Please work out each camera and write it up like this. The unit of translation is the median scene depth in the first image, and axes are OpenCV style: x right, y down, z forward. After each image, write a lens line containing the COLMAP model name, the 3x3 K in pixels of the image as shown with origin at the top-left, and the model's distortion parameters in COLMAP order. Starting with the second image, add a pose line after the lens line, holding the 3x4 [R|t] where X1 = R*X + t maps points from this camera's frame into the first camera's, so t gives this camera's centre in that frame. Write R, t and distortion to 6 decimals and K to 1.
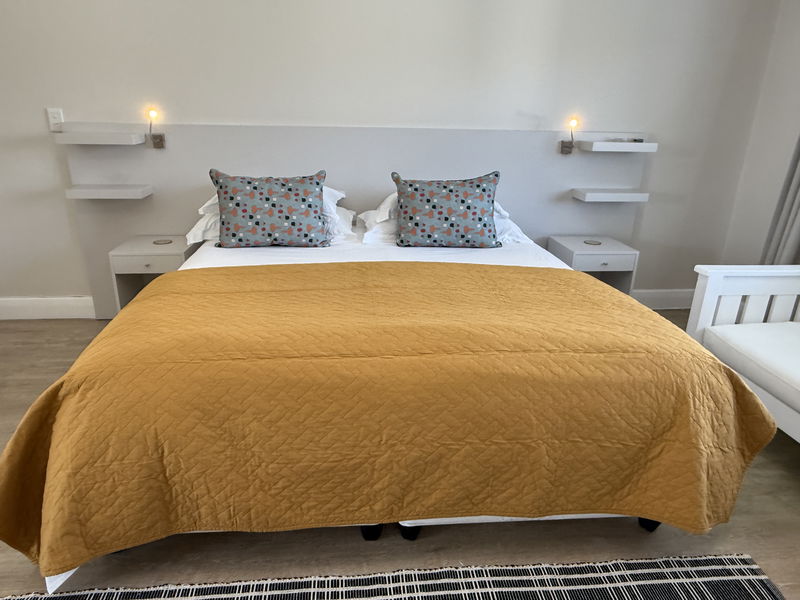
lens RADIAL K [[526.9, 0, 397.8], [0, 526.9, 293.3], [0, 0, 1]] dist [0.010920, -0.004220]
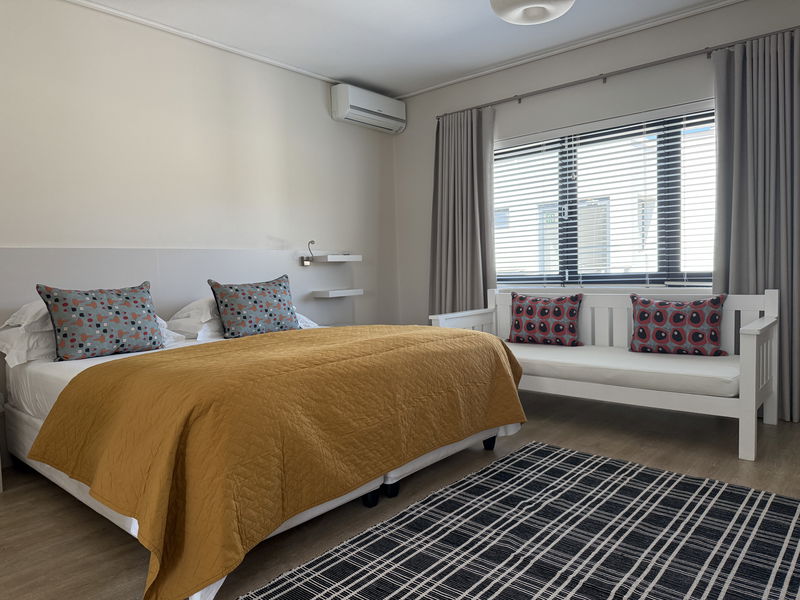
lens RADIAL K [[547.7, 0, 408.3], [0, 547.7, 303.6], [0, 0, 1]] dist [0.001466, -0.004119]
pose [[0.705898, -0.085495, 0.703134, -0.563352], [0.271770, 0.949403, -0.157399, 0.134480], [-0.654101, 0.302198, 0.693417, -0.118944]]
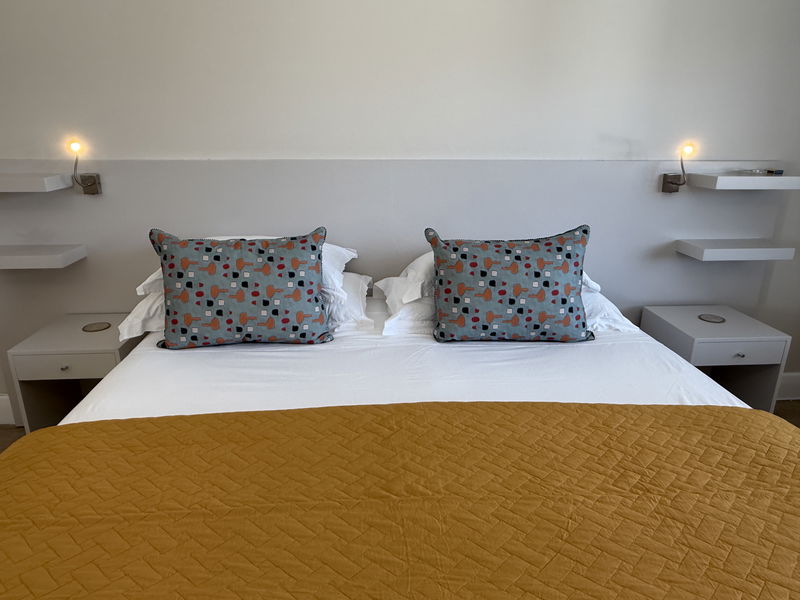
lens RADIAL K [[526.9, 0, 402.7], [0, 526.9, 298.3], [0, 0, 1]] dist [0.010920, -0.004220]
pose [[0.999653, -0.008794, -0.024833, -0.024541], [0.008082, 0.999557, -0.028642, -0.124236], [0.025074, 0.028431, 0.999281, 0.342210]]
